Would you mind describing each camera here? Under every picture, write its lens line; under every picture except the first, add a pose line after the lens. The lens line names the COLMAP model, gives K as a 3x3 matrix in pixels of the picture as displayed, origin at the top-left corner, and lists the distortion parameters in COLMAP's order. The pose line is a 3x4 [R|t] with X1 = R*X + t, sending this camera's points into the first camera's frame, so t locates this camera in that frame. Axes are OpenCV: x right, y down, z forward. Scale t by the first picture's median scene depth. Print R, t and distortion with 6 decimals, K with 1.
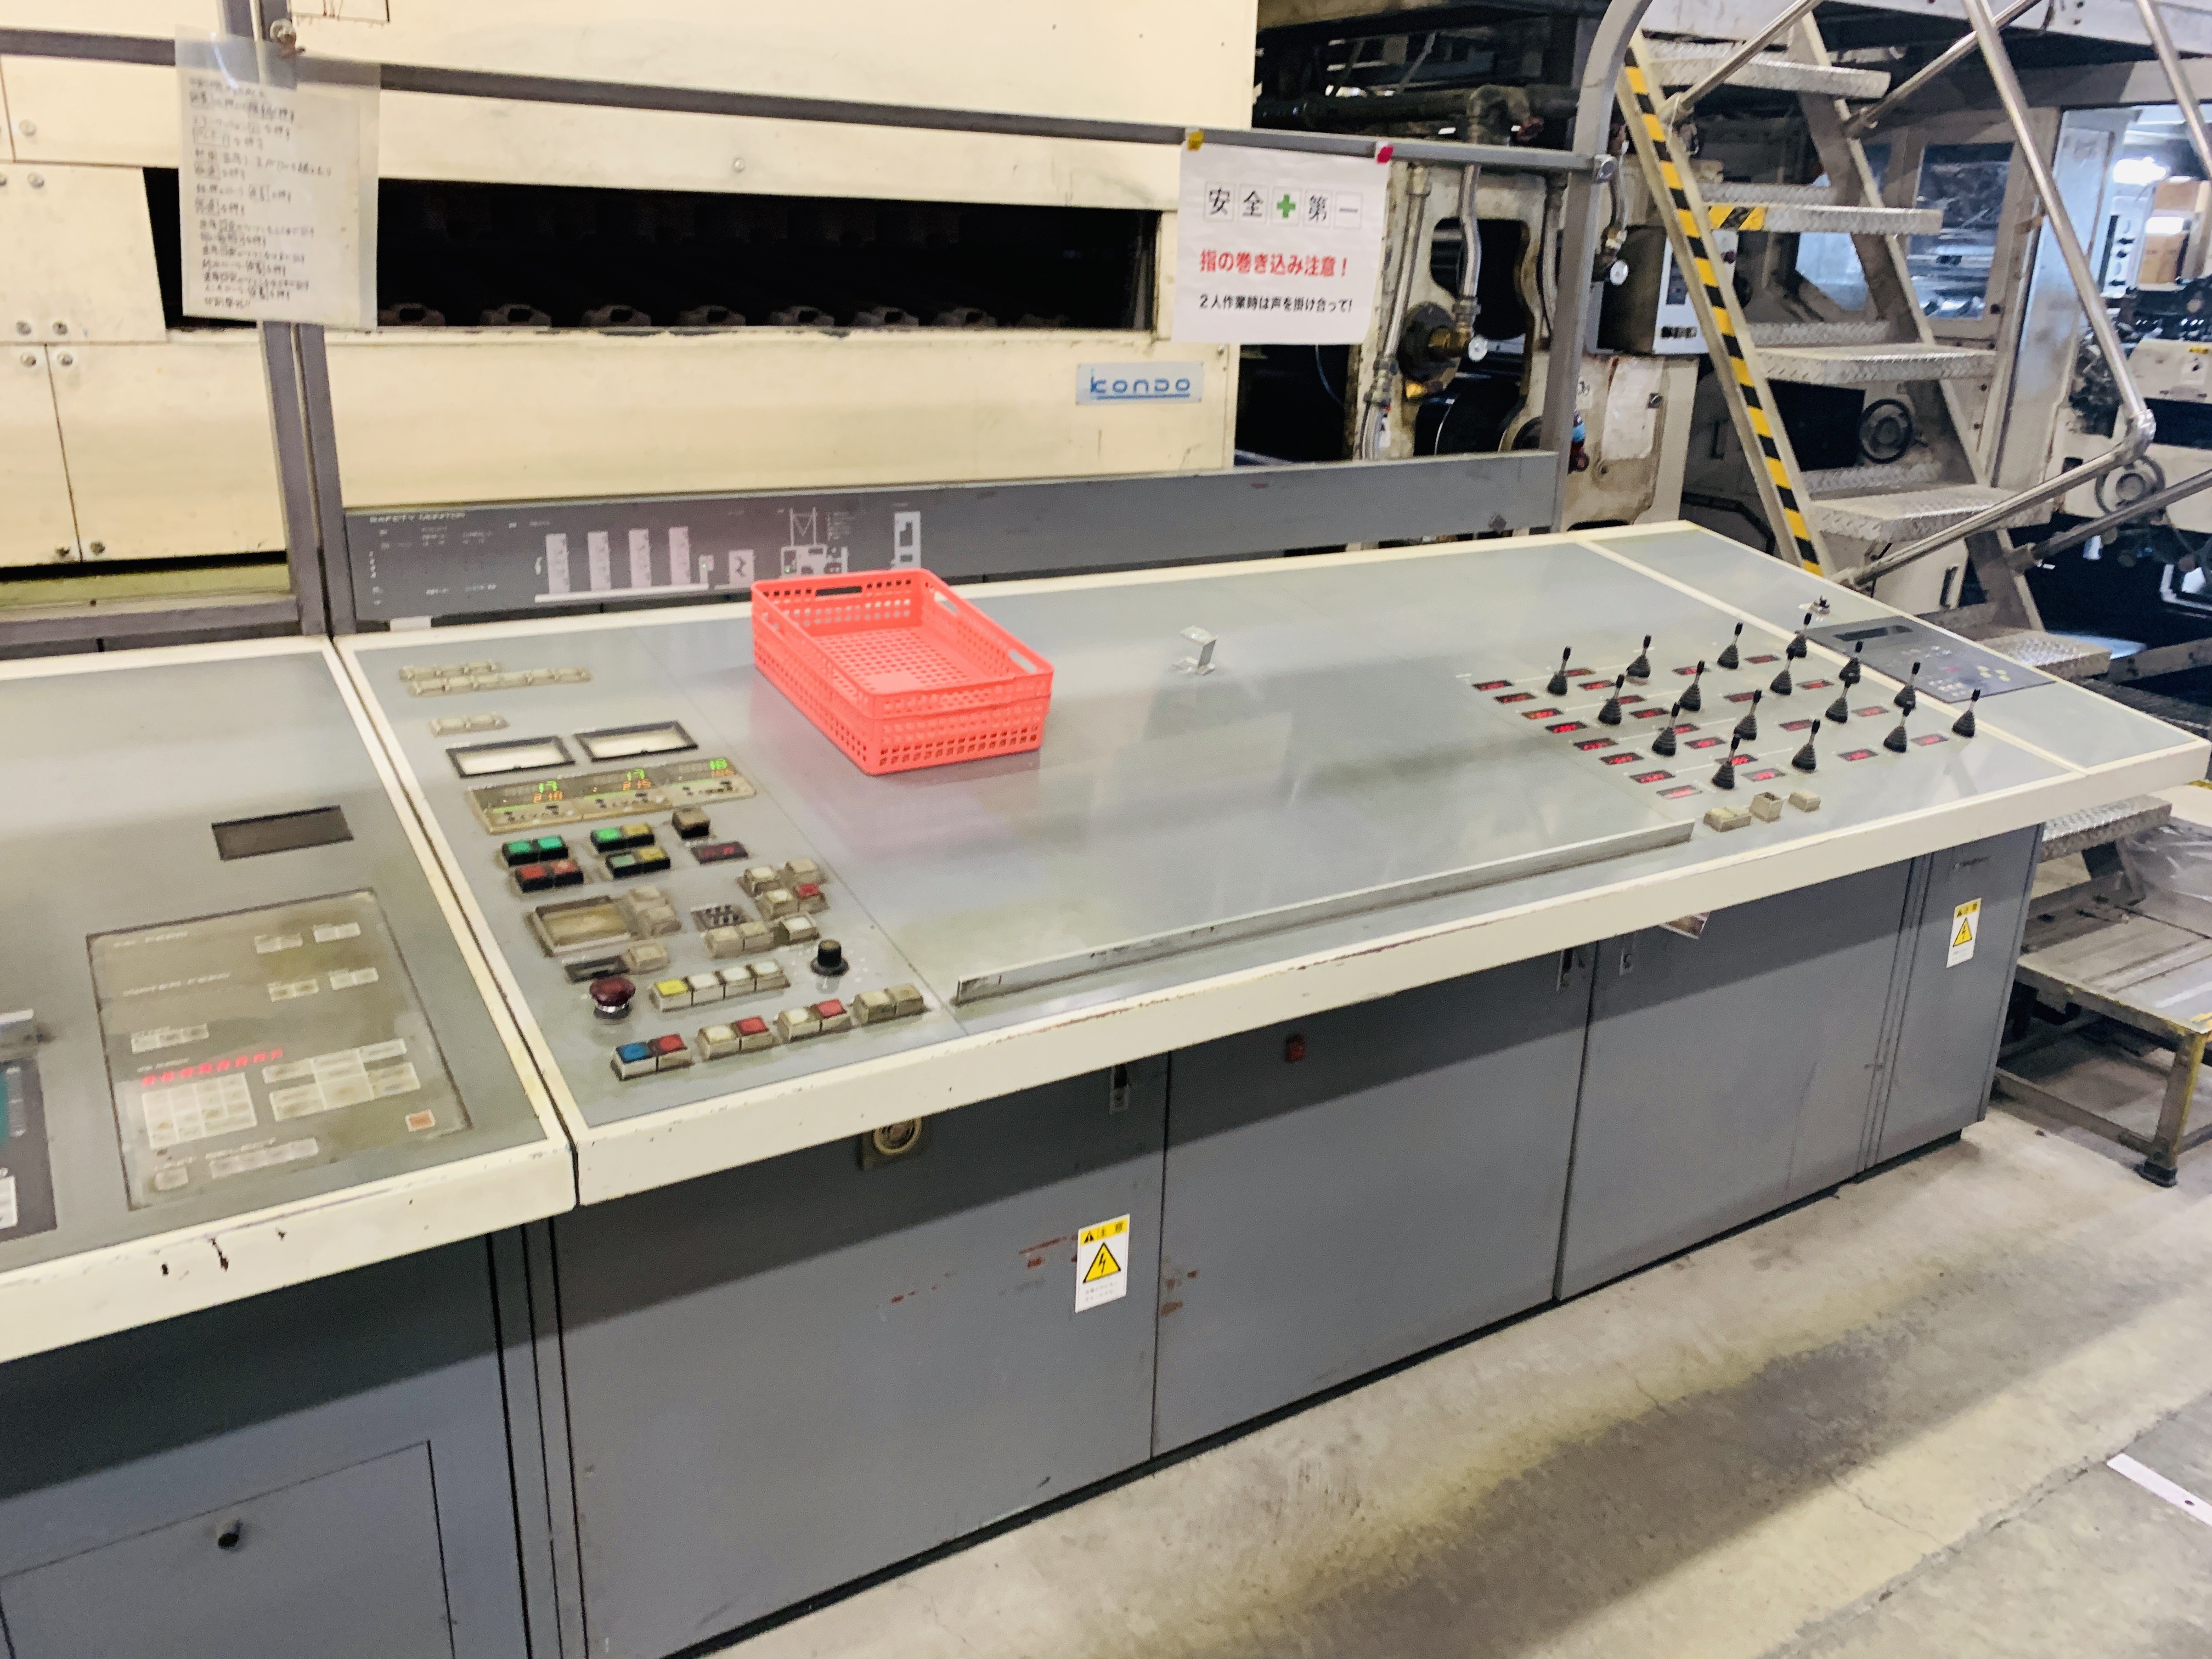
lens RADIAL K [[1692.7, 0, 1114.0], [0, 1692.7, 812.3], [0, 0, 1]] dist [0.021875, -0.016367]
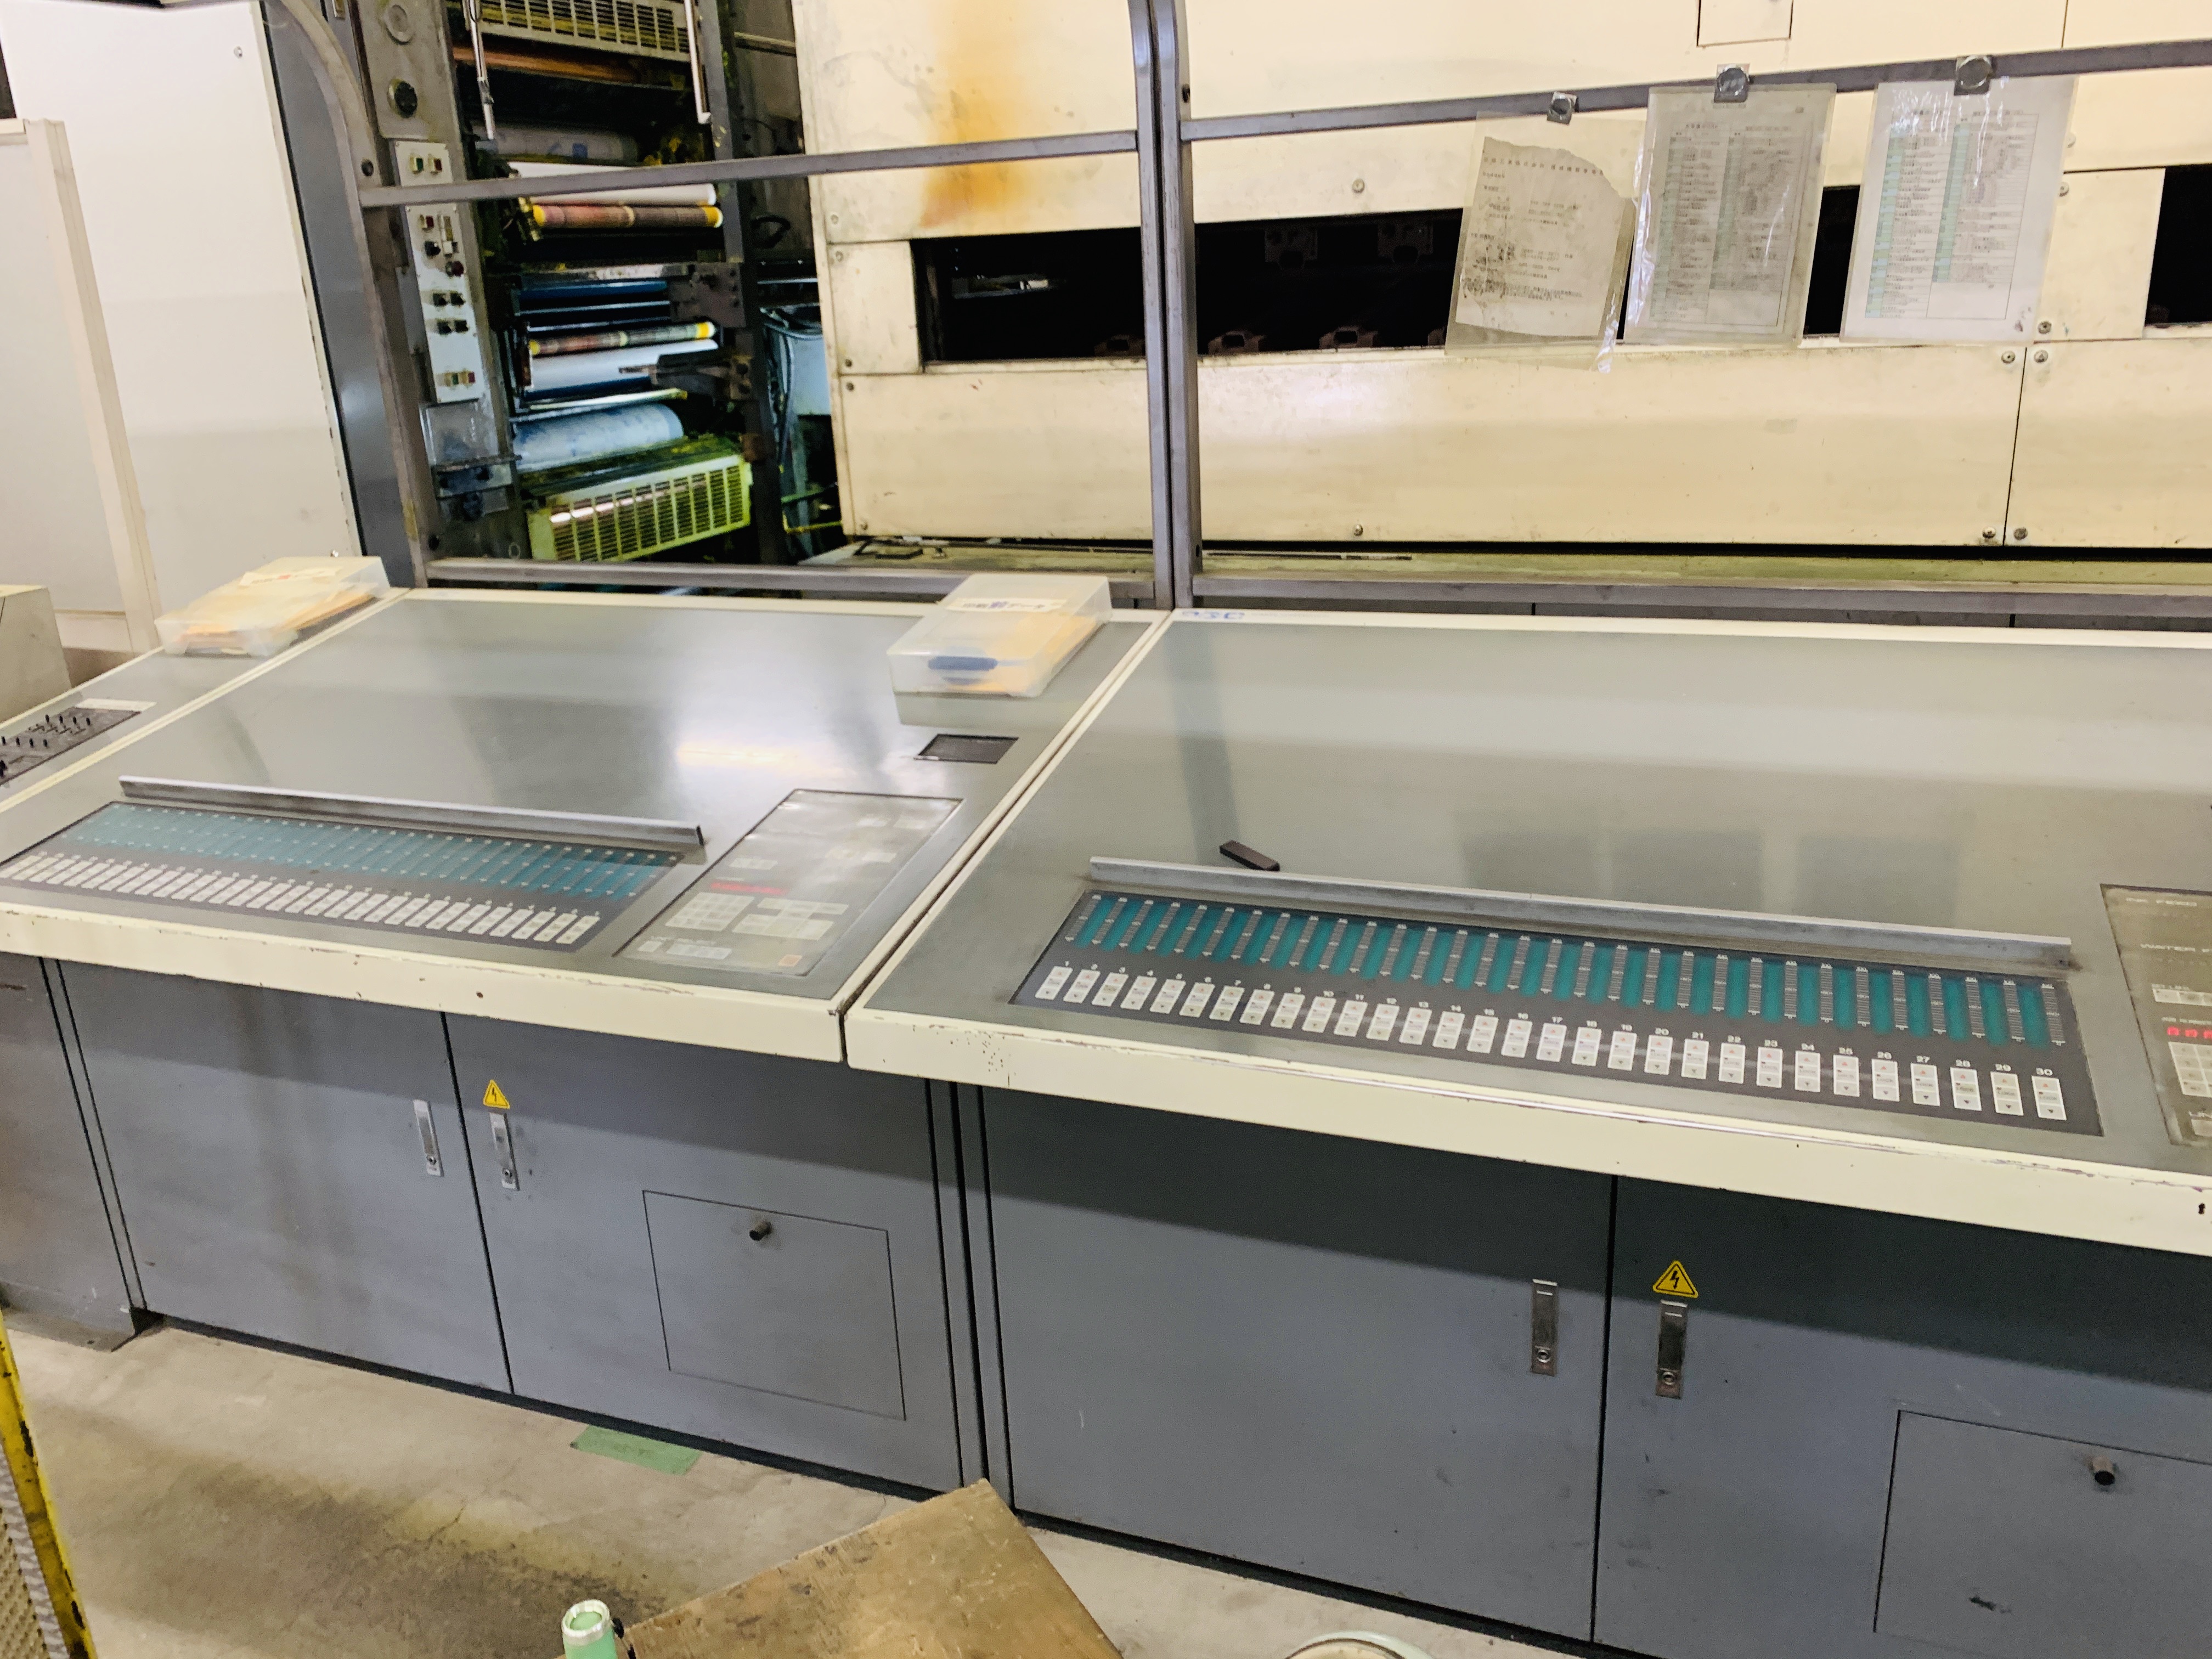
lens RADIAL K [[1692.7, 0, 1099.9], [0, 1692.7, 812.1], [0, 0, 1]] dist [0.021875, -0.016367]
pose [[0.605728, 0.191634, -0.772250, -0.160816], [-0.193724, 0.976877, 0.090461, 0.051954], [0.771729, 0.094808, 0.628845, -0.166776]]
